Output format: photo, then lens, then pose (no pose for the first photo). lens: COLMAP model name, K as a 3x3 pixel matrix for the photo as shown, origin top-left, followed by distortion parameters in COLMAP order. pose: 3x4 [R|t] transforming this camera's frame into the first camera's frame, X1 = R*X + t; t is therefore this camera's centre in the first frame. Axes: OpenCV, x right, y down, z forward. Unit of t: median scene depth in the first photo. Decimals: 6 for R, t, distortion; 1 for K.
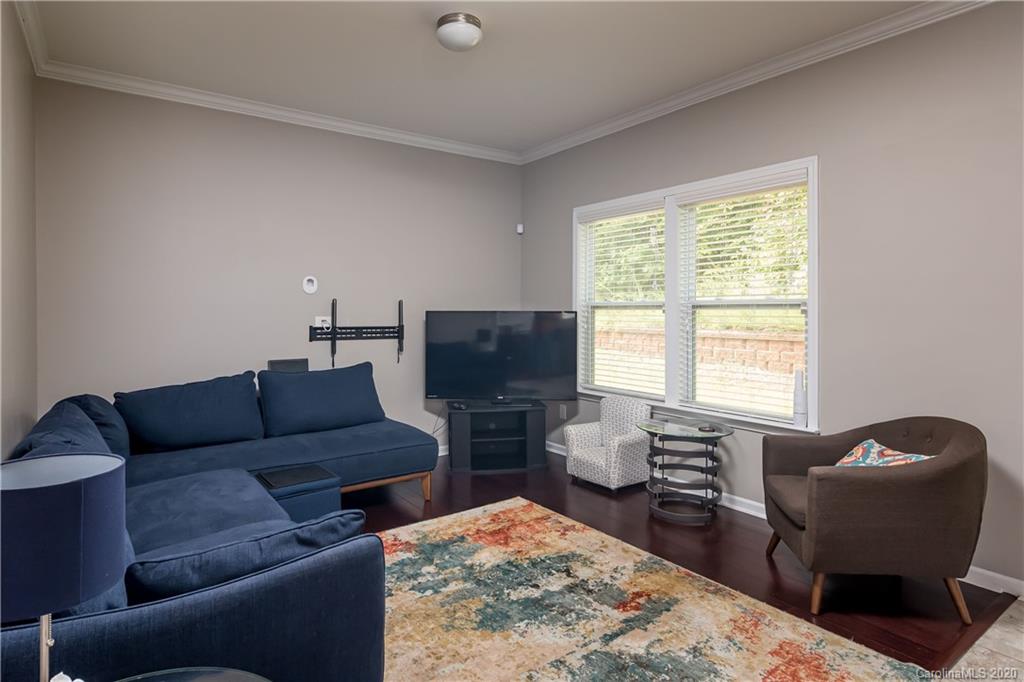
lens RADIAL K [[551.5, 0, 507.3], [0, 551.5, 332.3], [0, 0, 1]] dist [-0.000065, 0.003302]
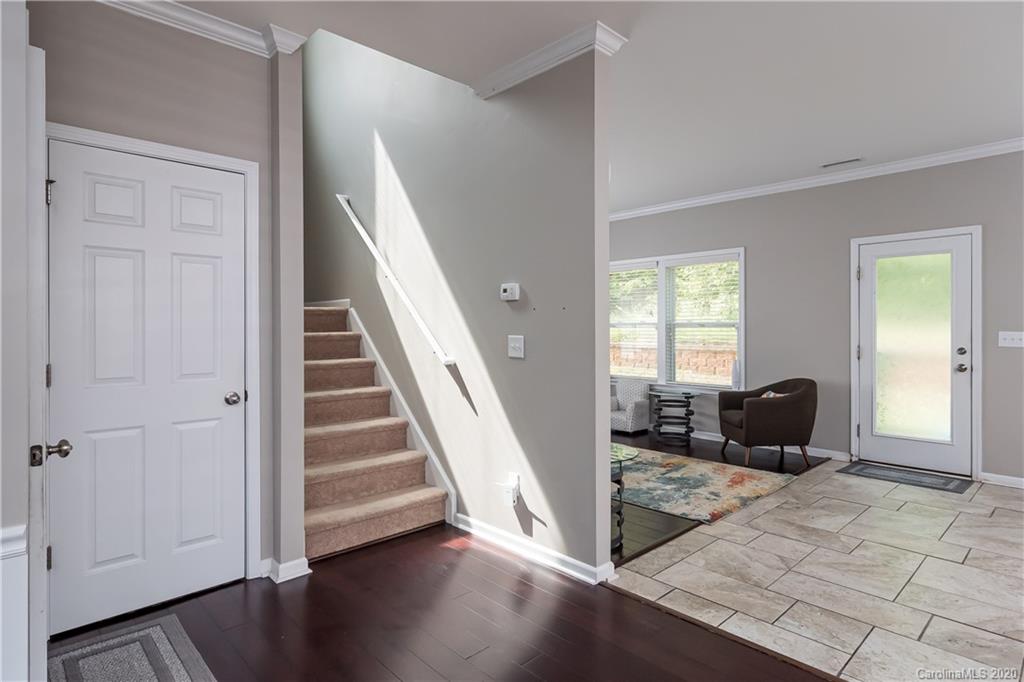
lens RADIAL K [[551.5, 0, 514.9], [0, 551.5, 338.6], [0, 0, 1]] dist [-0.000065, 0.003302]
pose [[0.988230, 0.008242, 0.152752, -0.414127], [-0.005924, 0.999860, -0.015624, 0.026356], [-0.152859, 0.014535, 0.988141, -0.613747]]
